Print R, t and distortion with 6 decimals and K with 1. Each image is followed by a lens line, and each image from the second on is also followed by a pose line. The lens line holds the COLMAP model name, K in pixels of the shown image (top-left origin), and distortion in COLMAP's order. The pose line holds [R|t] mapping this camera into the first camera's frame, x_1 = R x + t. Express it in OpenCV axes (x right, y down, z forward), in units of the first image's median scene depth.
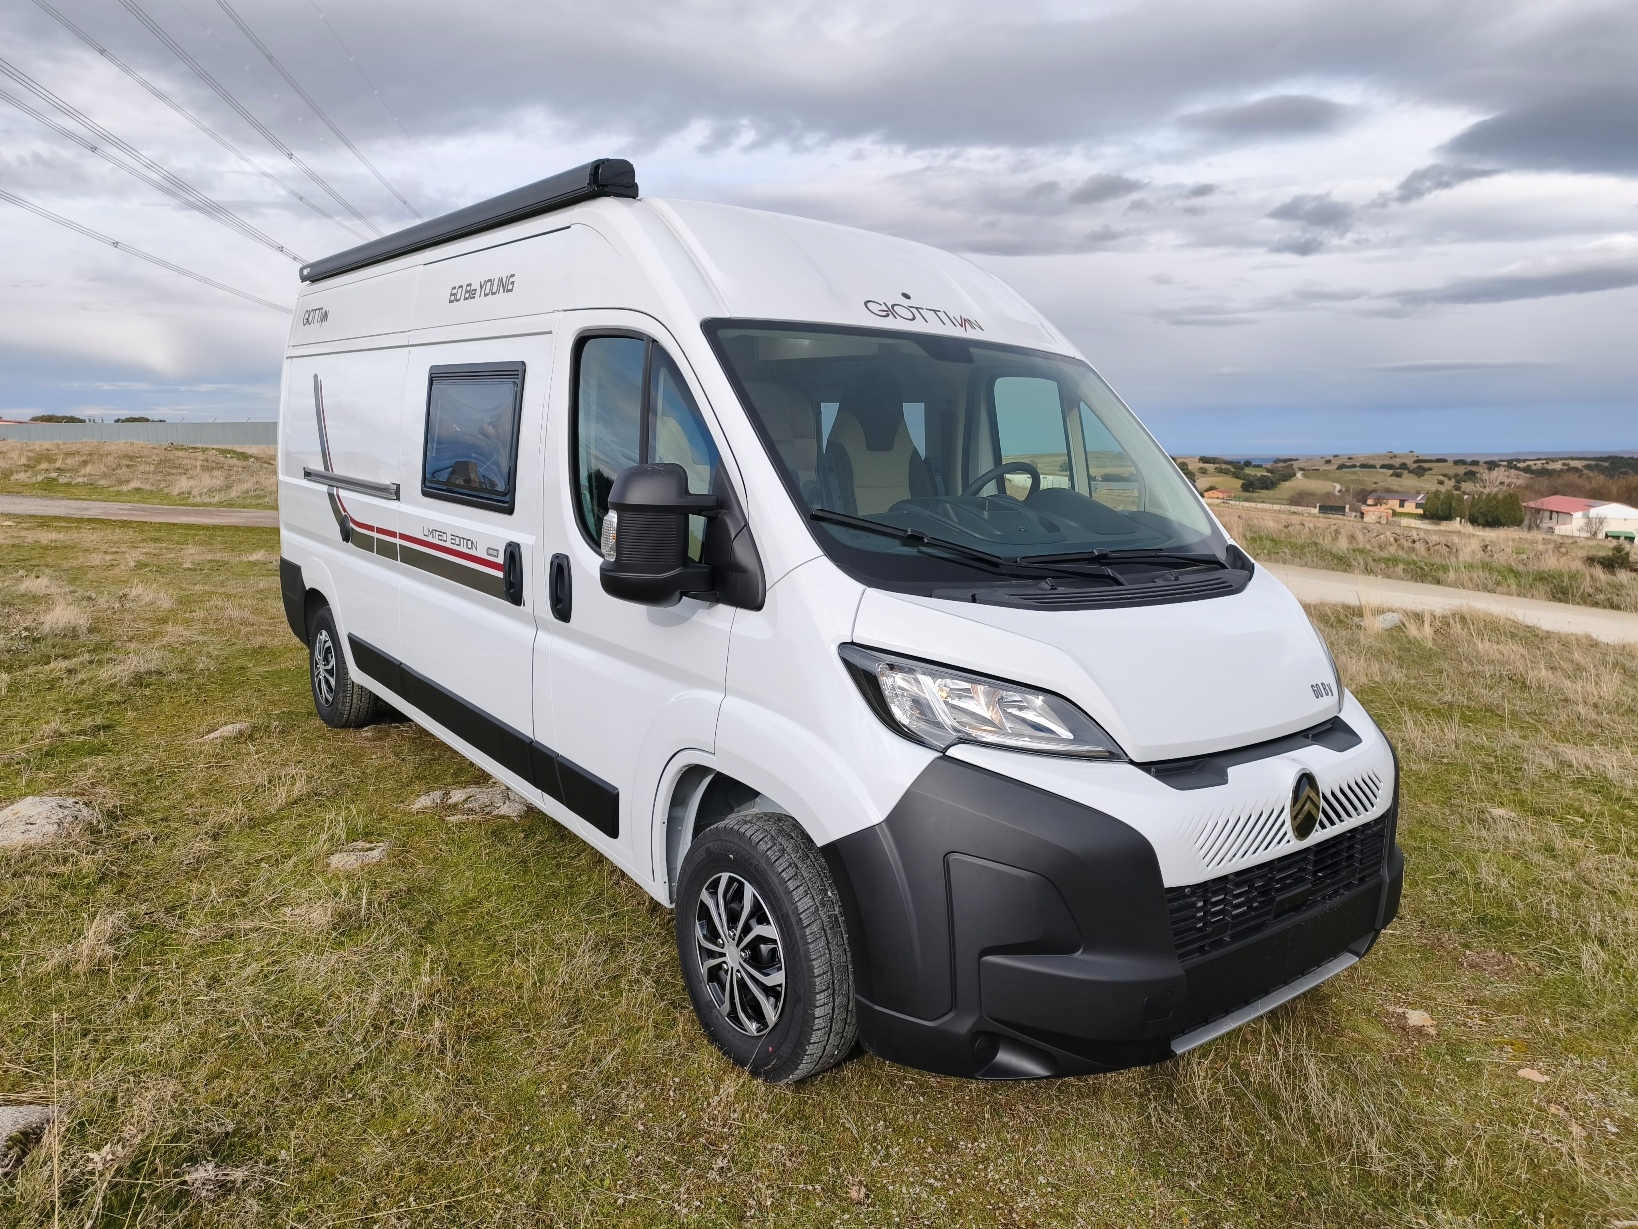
lens RADIAL K [[1097.5, 0, 819.0], [0, 1097.5, 614.5], [0, 0, 1]] dist [0.045487, -0.043843]
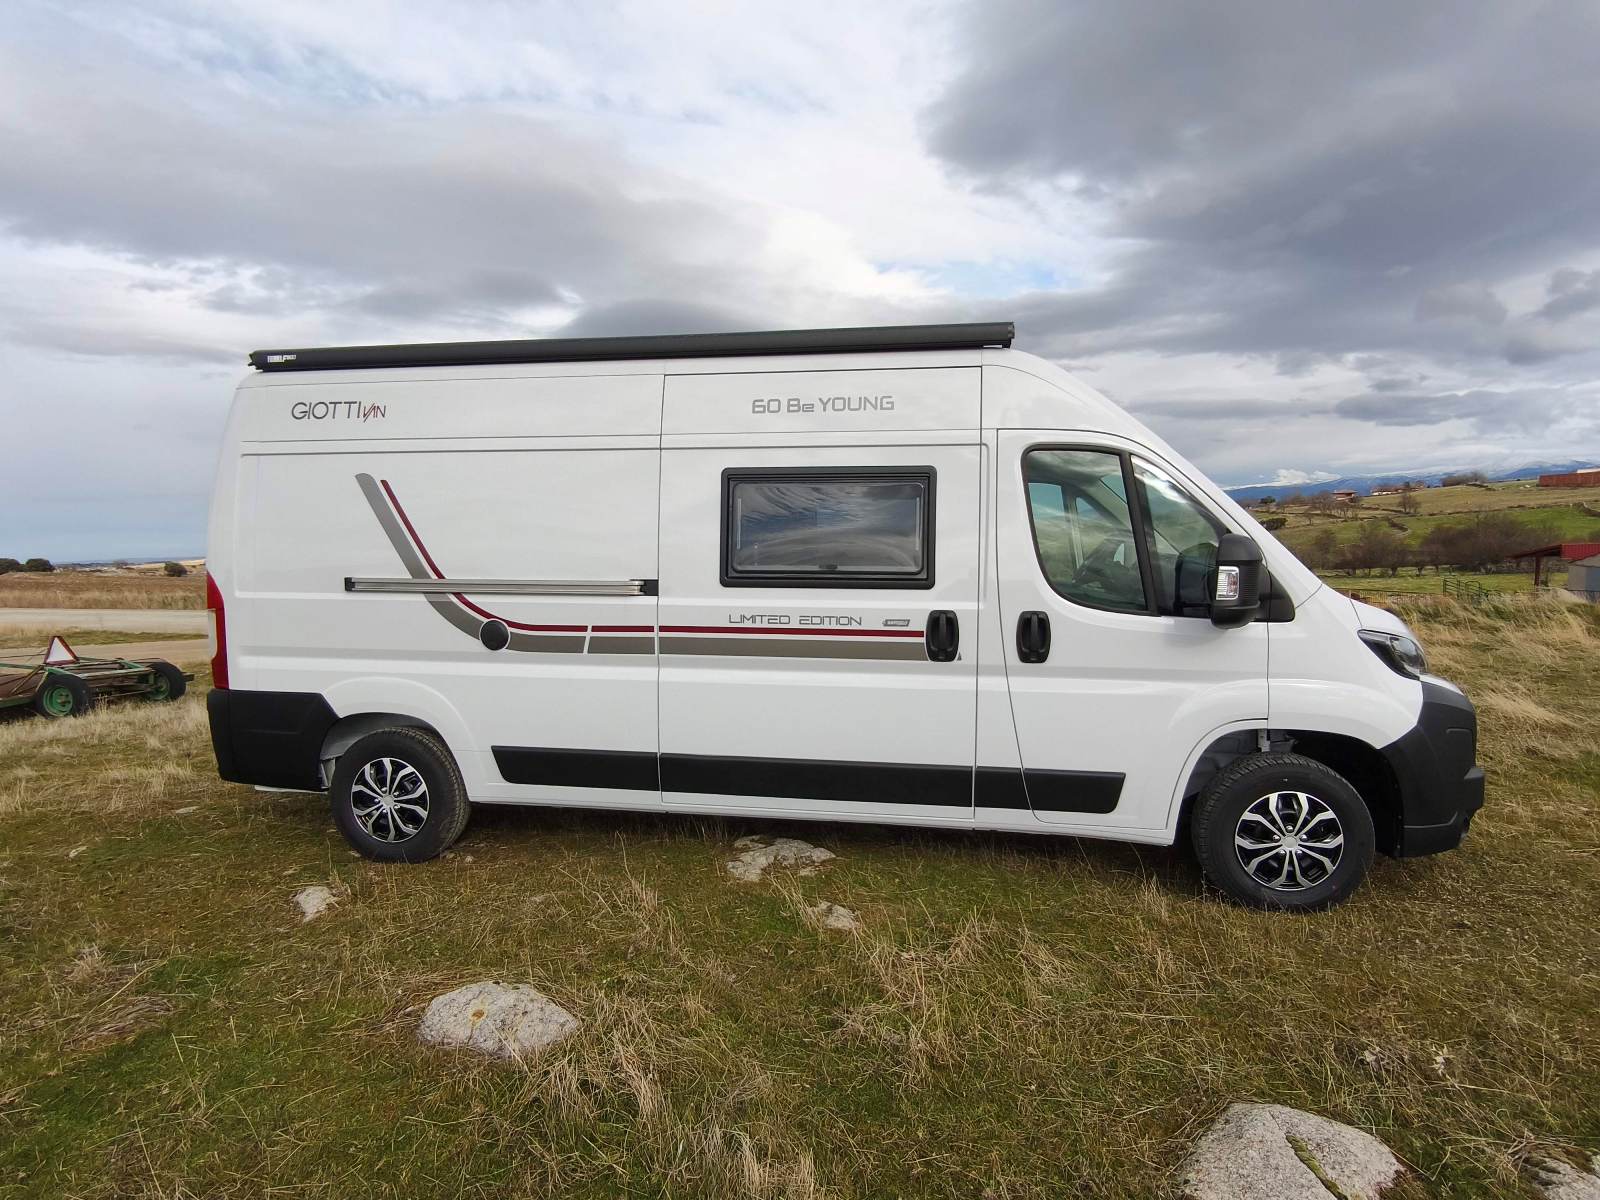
lens RADIAL K [[862.0, 0, 800.0], [0, 862.0, 600.0], [0, 0, 1]] dist [-0.007099, -0.000906]
pose [[0.730076, -0.084351, 0.678140, -1.263302], [0.138872, 0.989959, -0.026370, -0.089253], [-0.669107, 0.113427, 0.734459, 0.481769]]
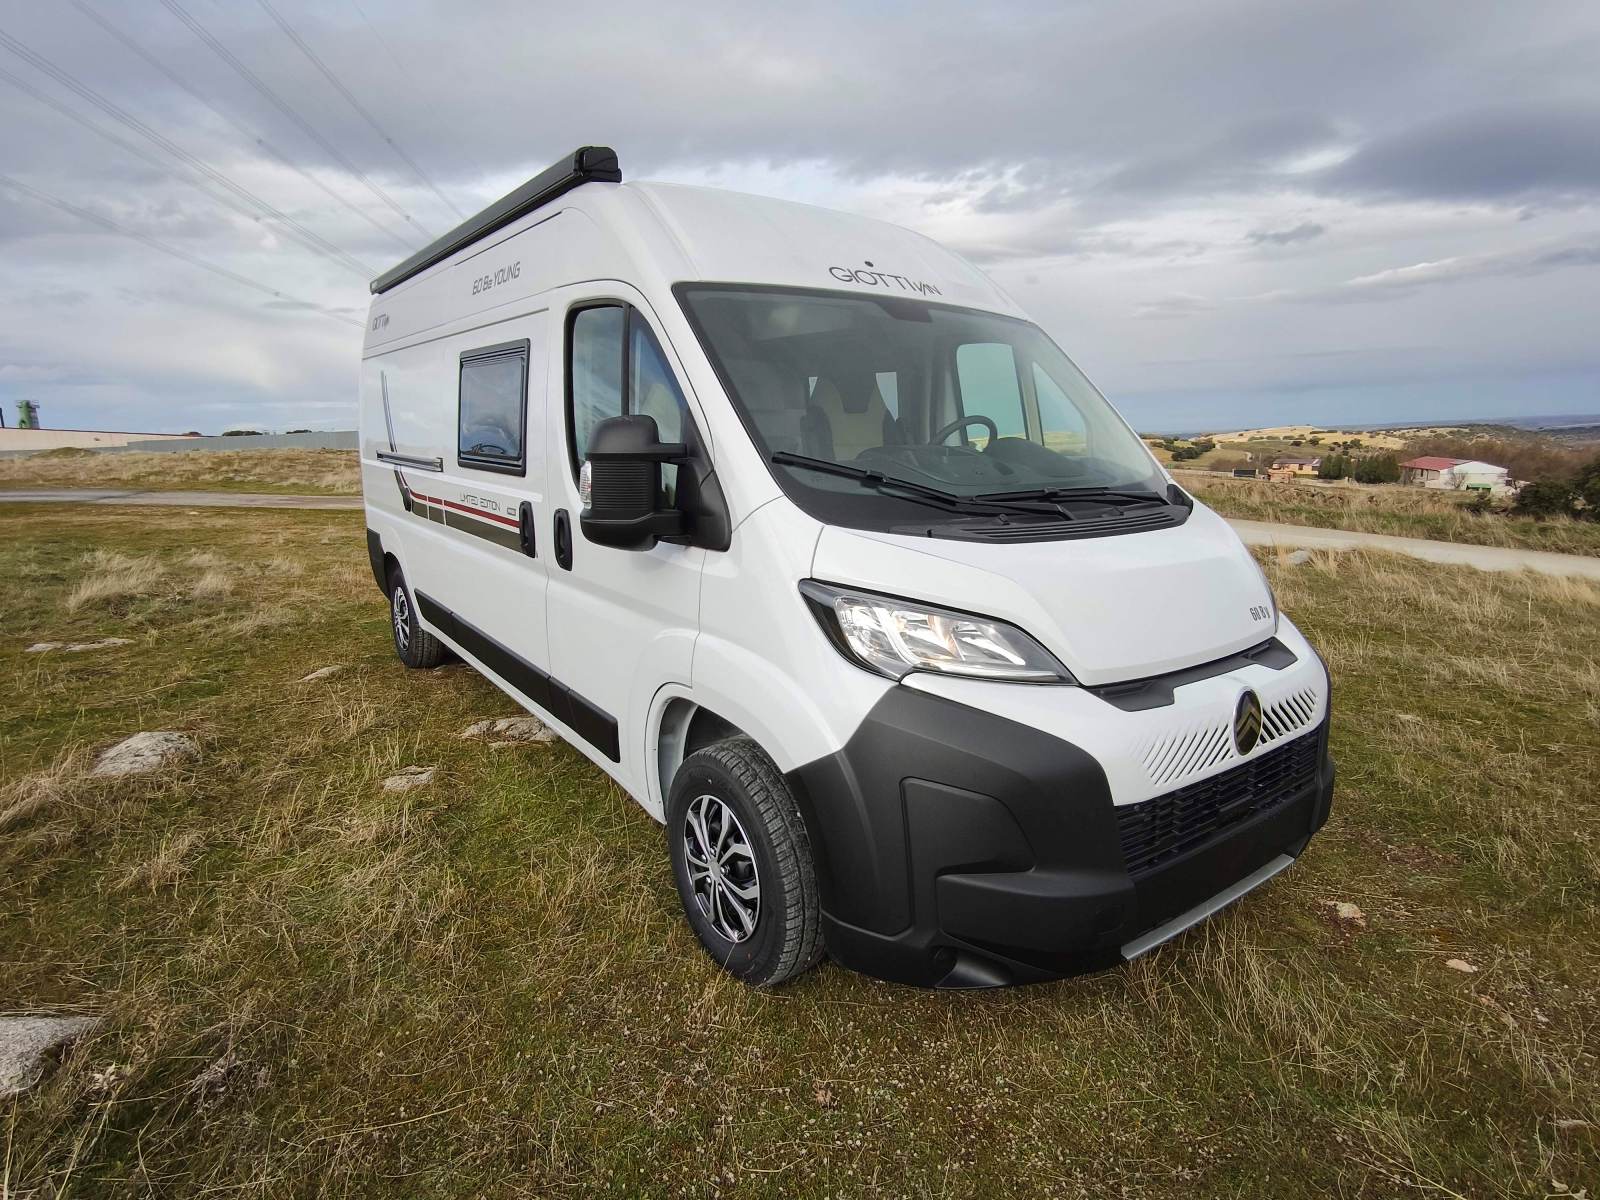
lens RADIAL K [[870.8, 0, 810.2], [0, 870.8, 604.3], [0, 0, 1]] dist [-0.004258, -0.000095]
pose [[0.999199, -0.025999, -0.030420, 0.044494], [0.027205, 0.998833, 0.039910, 0.014099], [0.029347, -0.040706, 0.998740, 0.142341]]
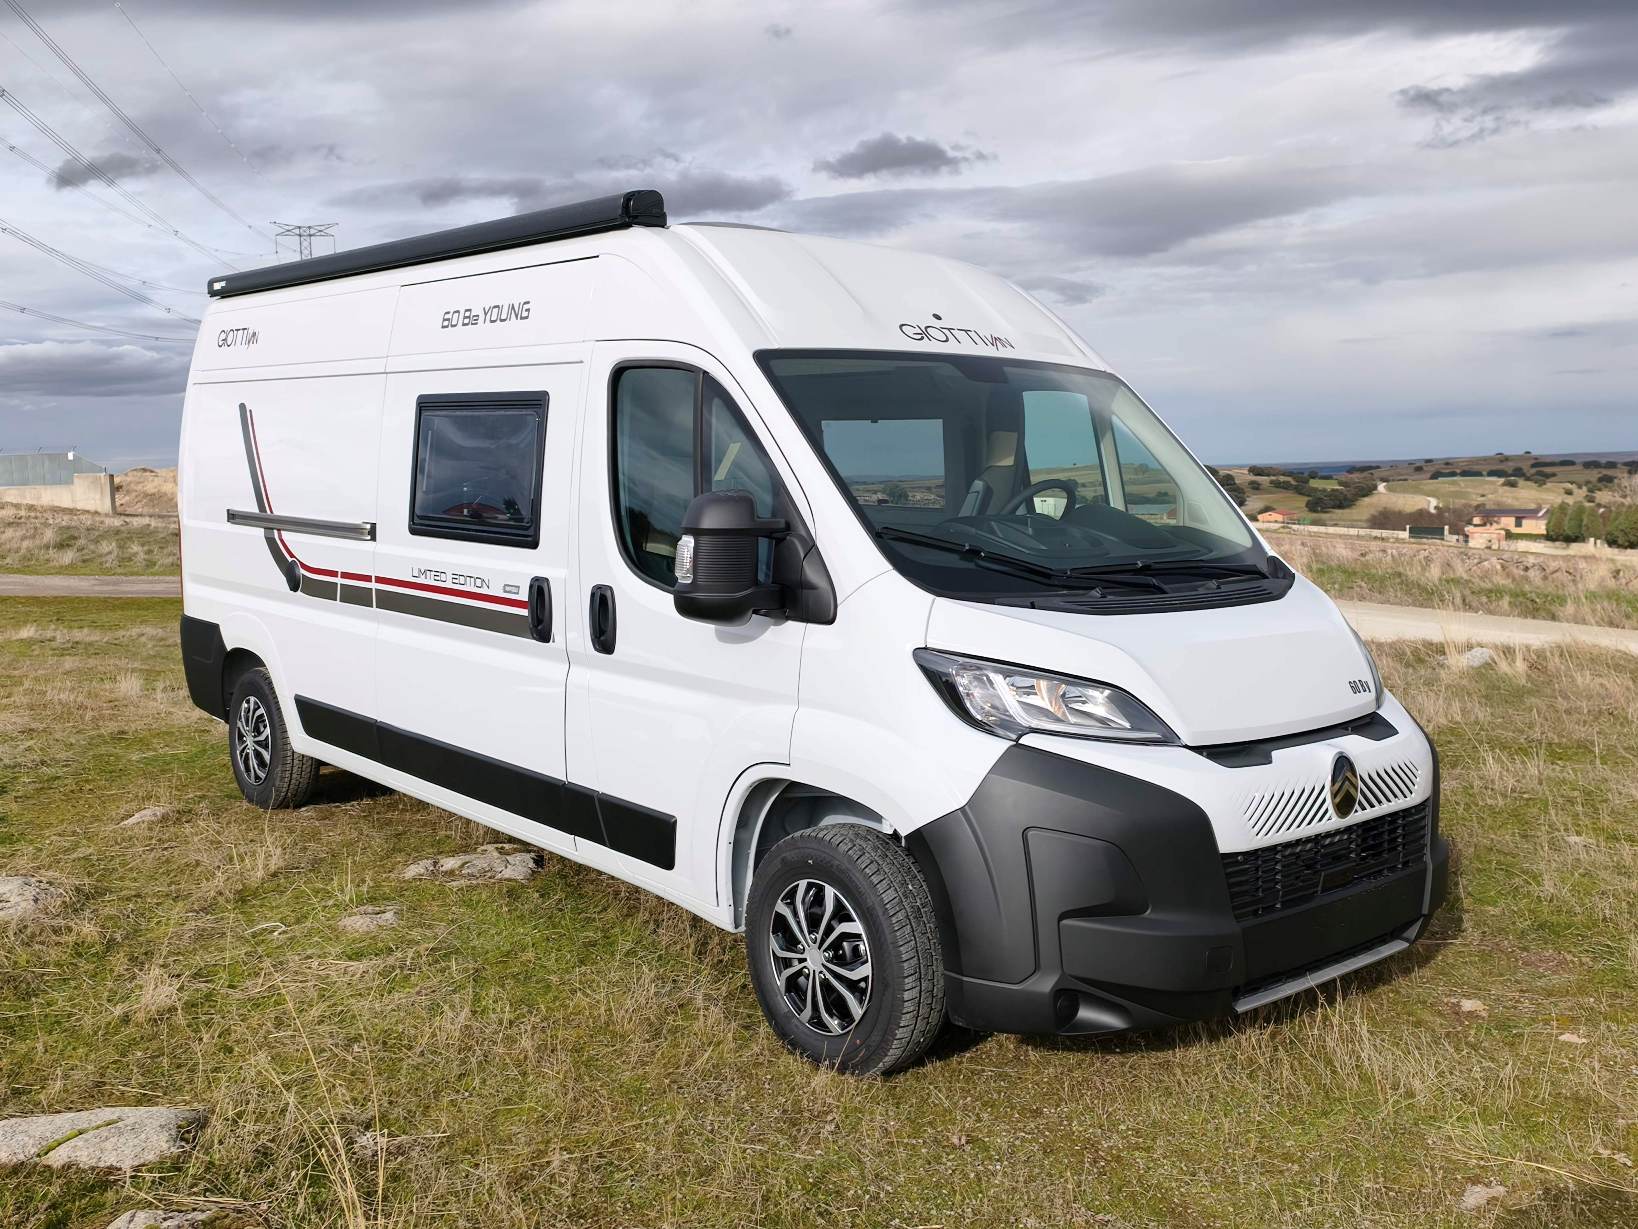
lens RADIAL K [[1514.6, 0, 819.0], [0, 1514.6, 614.5], [0, 0, 1]] dist [0.061507, -0.071577]
pose [[0.998099, -0.033016, 0.052050, -0.125417], [0.035782, 0.997946, -0.053136, 0.056467], [-0.050189, 0.054898, 0.997230, -0.405414]]
